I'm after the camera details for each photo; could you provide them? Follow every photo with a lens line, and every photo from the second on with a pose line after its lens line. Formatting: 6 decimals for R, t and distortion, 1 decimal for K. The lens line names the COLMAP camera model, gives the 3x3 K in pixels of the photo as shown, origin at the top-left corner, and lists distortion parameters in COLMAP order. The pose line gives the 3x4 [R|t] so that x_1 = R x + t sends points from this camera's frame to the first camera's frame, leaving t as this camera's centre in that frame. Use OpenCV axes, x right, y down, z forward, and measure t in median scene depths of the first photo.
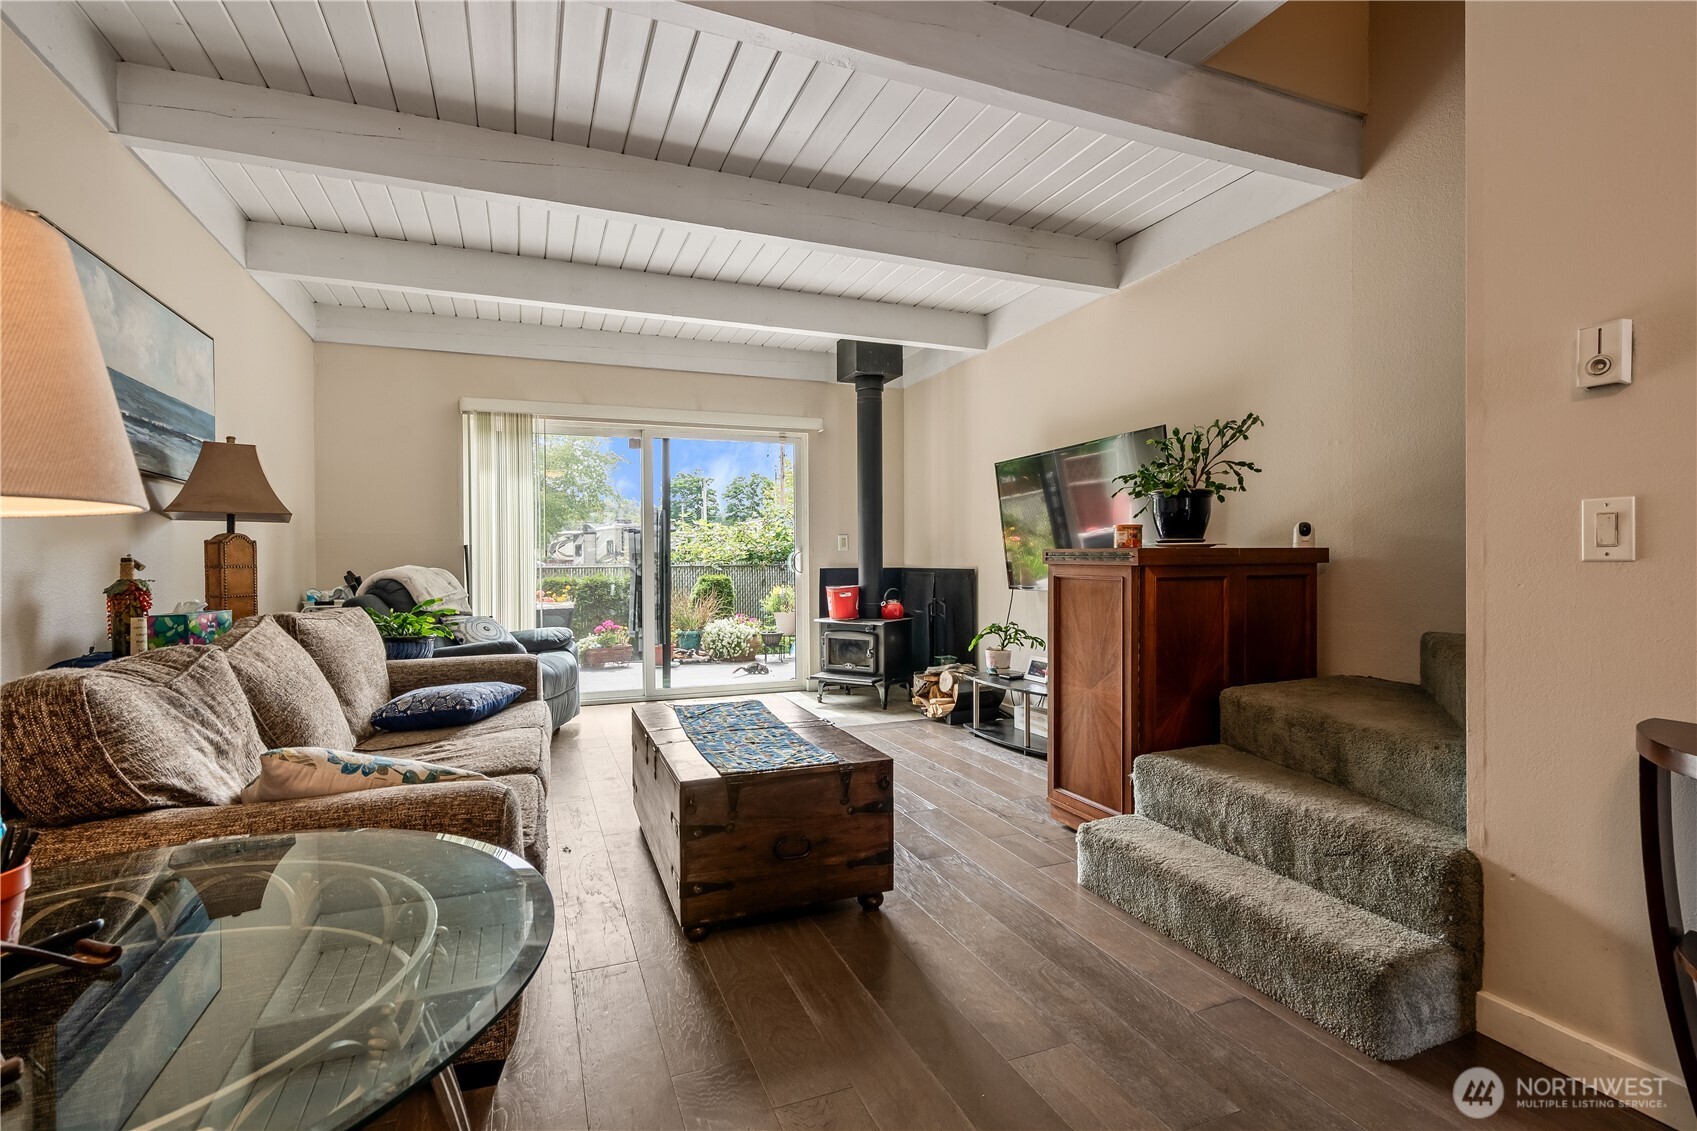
lens RADIAL K [[760.9, 0, 848.5], [0, 760.9, 565.5], [0, 0, 1]] dist [0.000740, 0.000408]
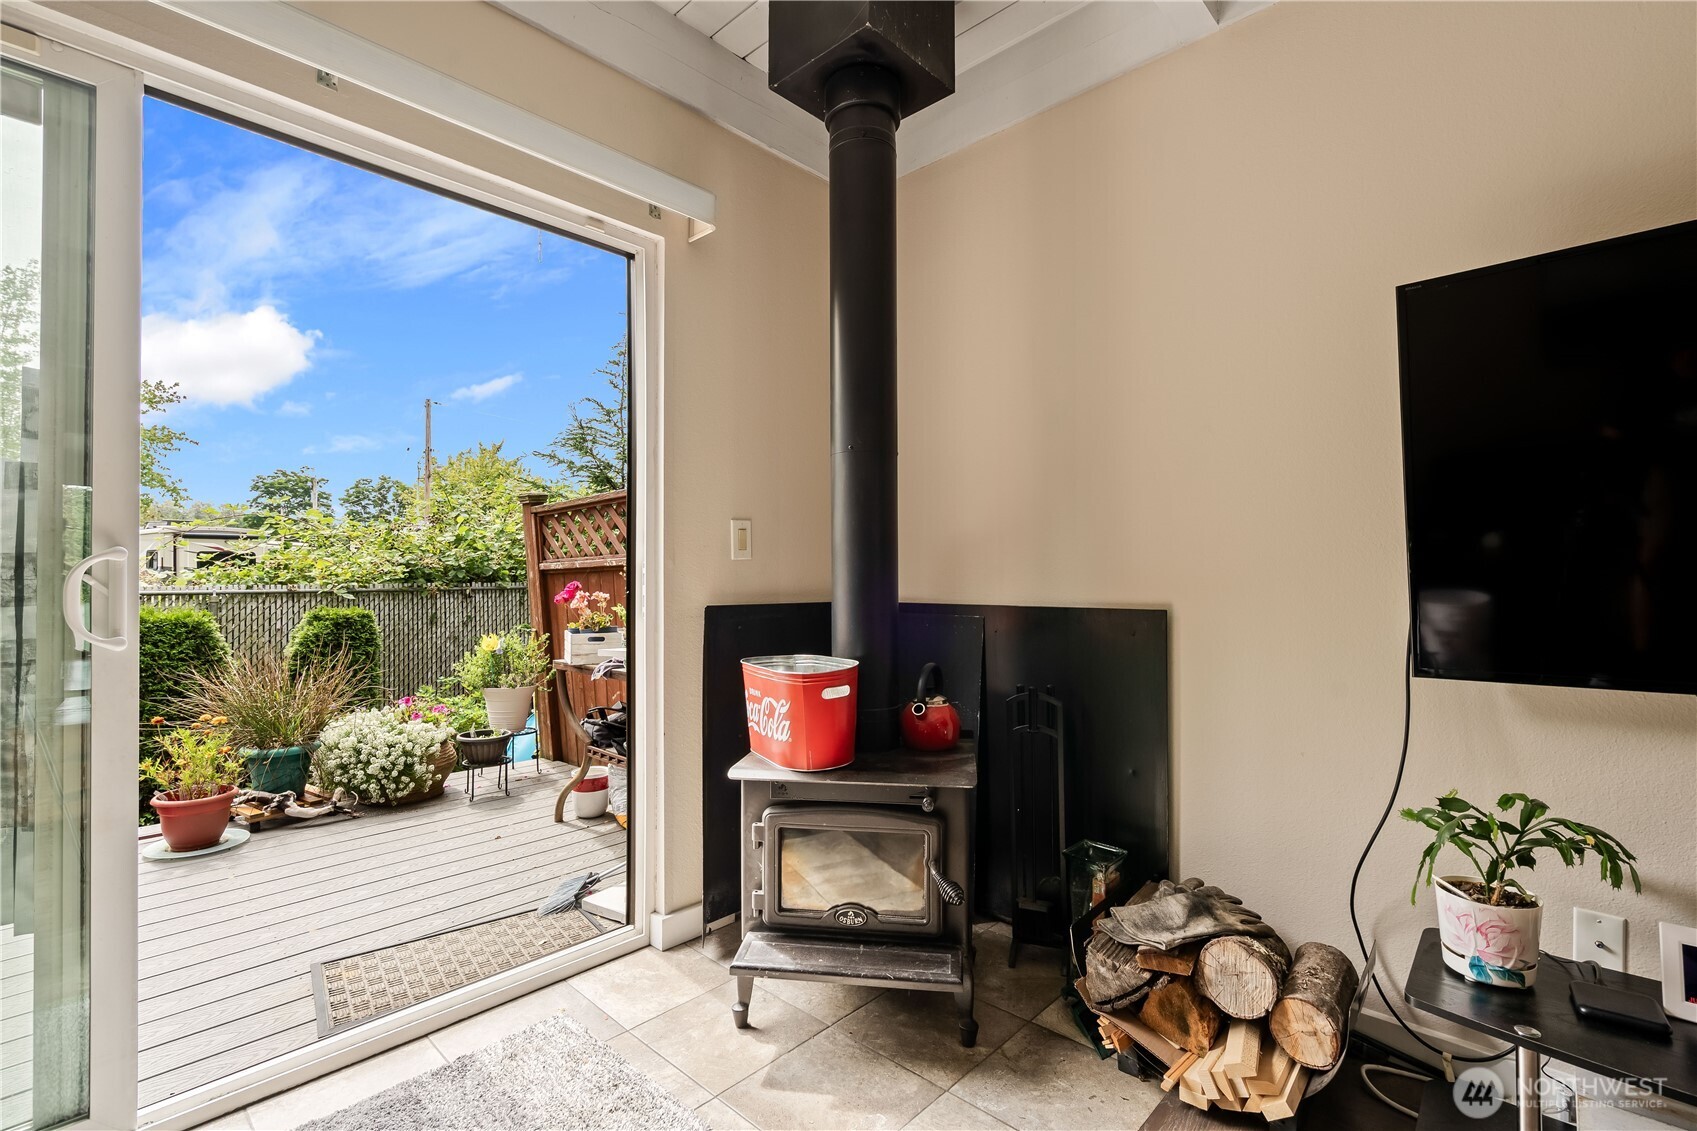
lens RADIAL K [[796.7, 0, 828.5], [0, 796.7, 565.1], [0, 0, 1]] dist [0.002036, 0.000845]
pose [[0.926118, 0.010517, 0.377088, -0.092215], [-0.000704, 0.999658, -0.026151, -0.005076], [-0.377234, 0.023953, 0.925808, 0.461463]]
